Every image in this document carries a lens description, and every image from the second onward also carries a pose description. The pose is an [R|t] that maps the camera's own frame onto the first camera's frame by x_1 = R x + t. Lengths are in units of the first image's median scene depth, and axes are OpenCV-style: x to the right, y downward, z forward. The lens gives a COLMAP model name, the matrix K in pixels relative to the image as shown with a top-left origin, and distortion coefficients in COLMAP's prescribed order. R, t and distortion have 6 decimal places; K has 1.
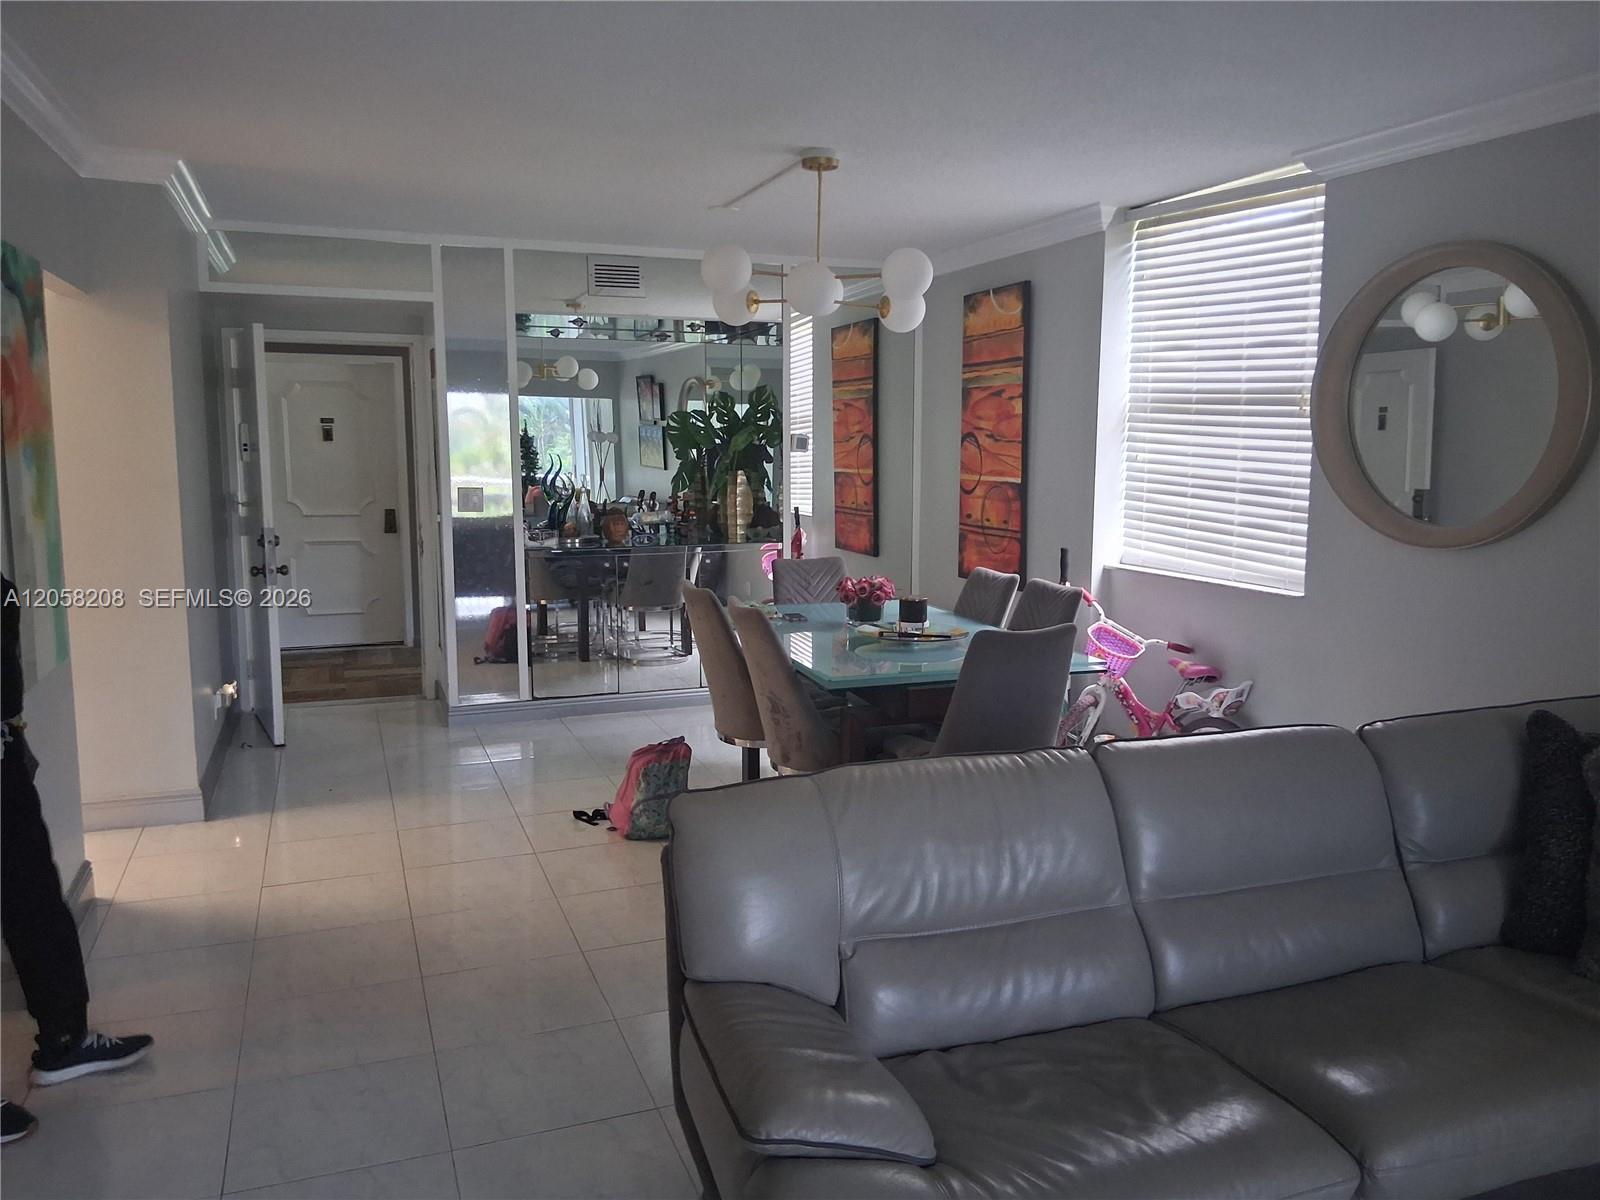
lens RADIAL K [[1209.1, 0, 800.0], [0, 1209.1, 600.0], [0, 0, 1]] dist [0.008373, 0.005464]
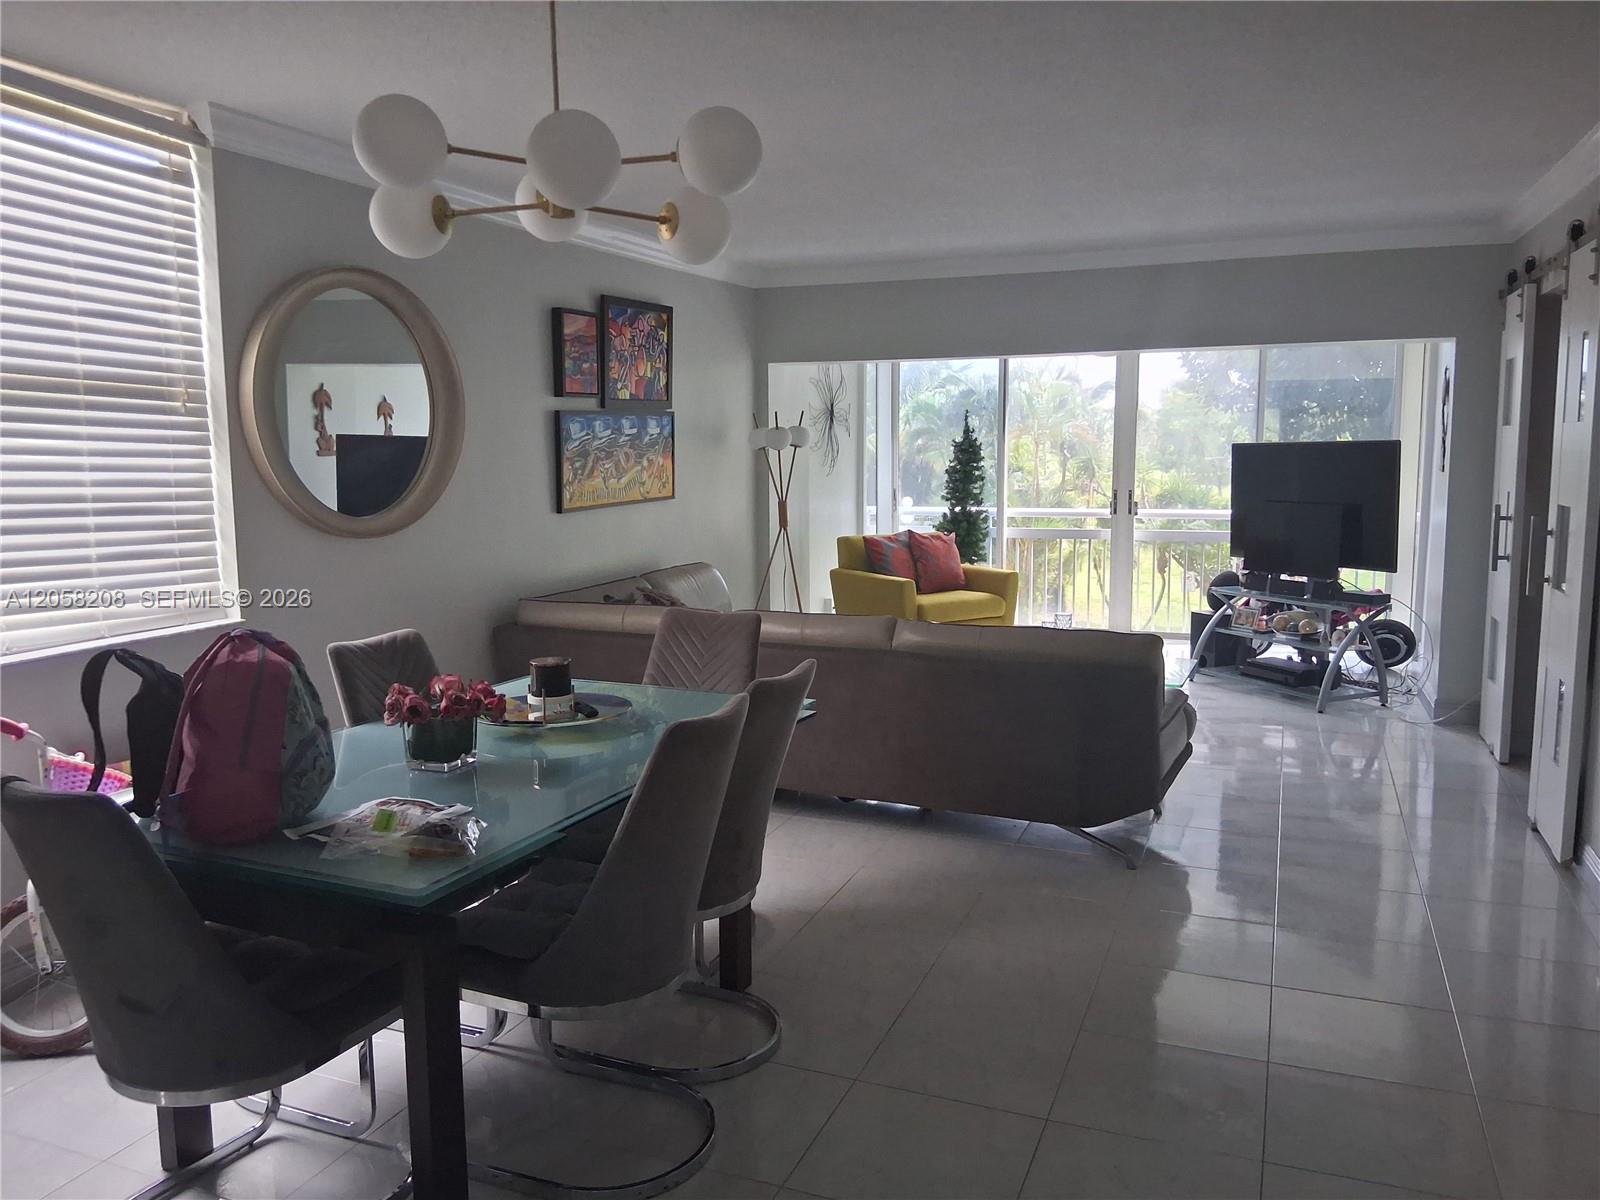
lens RADIAL K [[1202.9, 0, 807.4], [0, 1202.9, 581.7], [0, 0, 1]] dist [0.099532, -0.159845]
pose [[-0.730184, -0.073586, 0.679276, -0.412732], [0.096815, 0.973009, 0.209476, -0.151095], [-0.676357, 0.218721, -0.703351, 1.154052]]
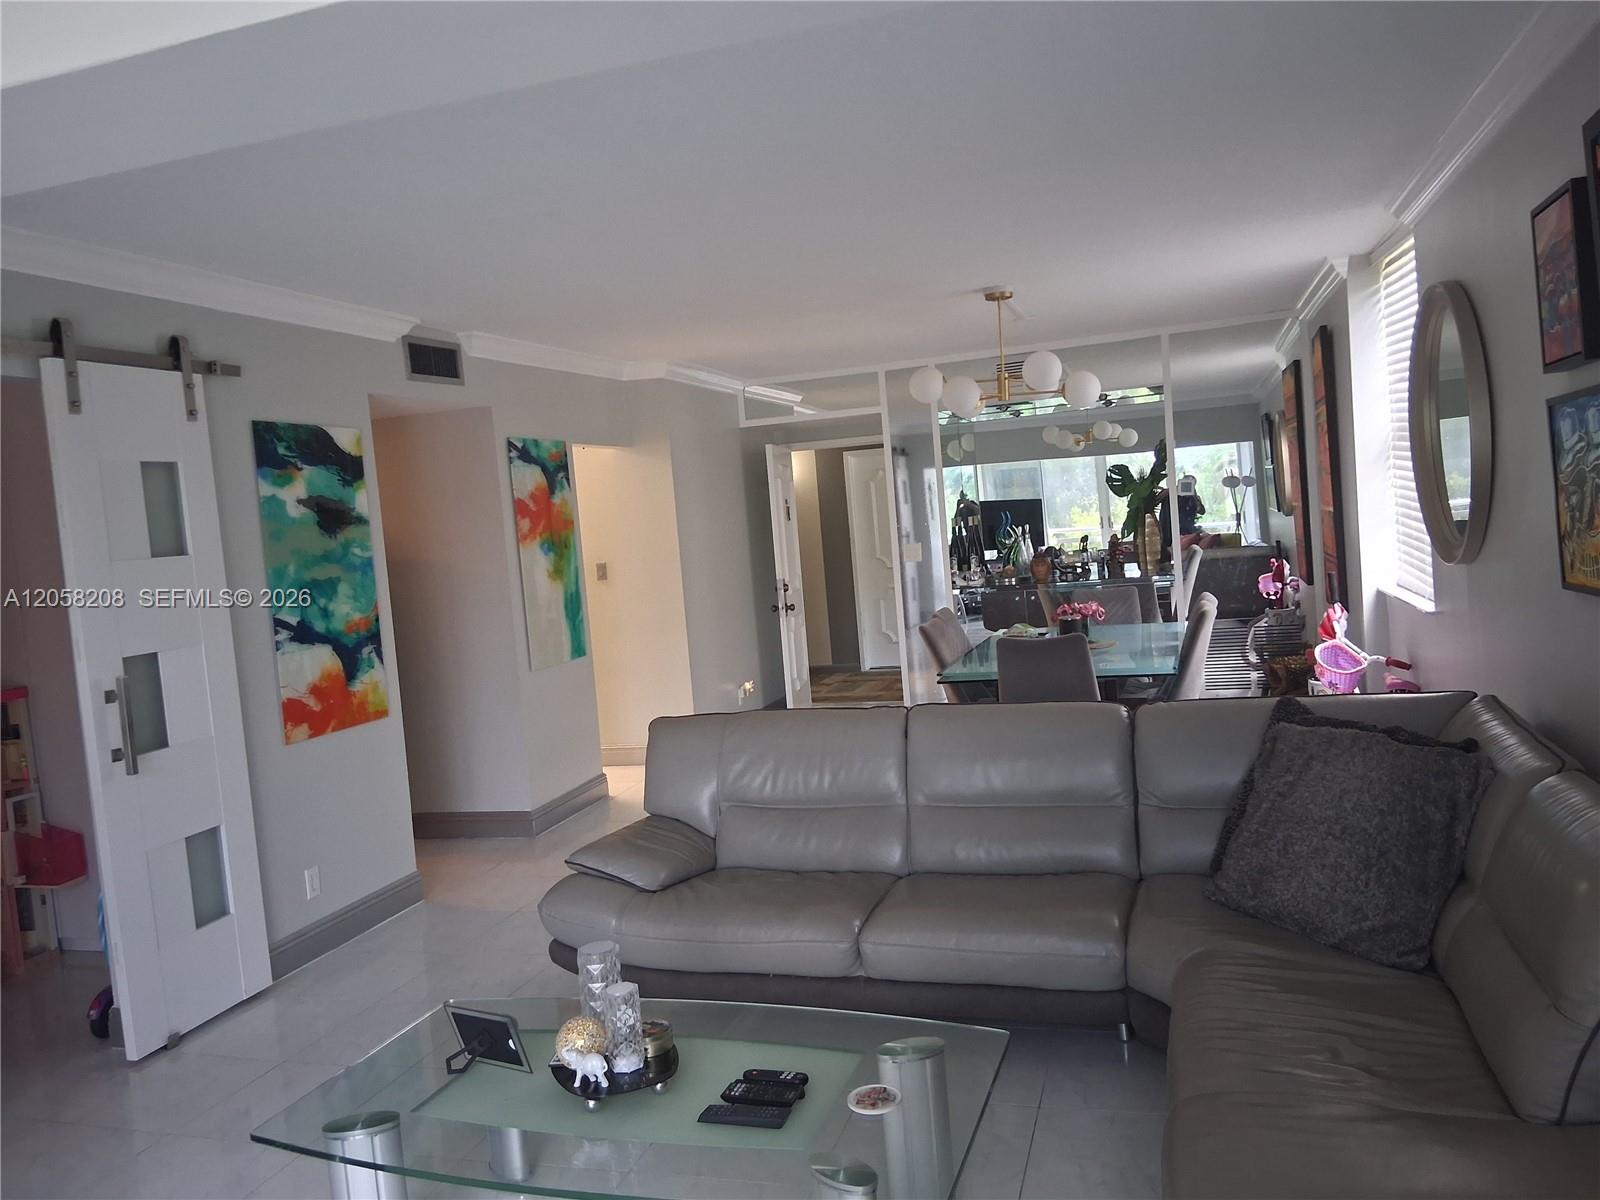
lens RADIAL K [[1202.9, 0, 807.4], [0, 1202.9, 581.7], [0, 0, 1]] dist [0.099532, -0.159845]
pose [[0.783840, -0.031826, -0.620146, 0.561842], [0.000973, 0.998747, -0.050026, 0.020315], [0.620962, 0.038609, 0.782890, -0.148004]]
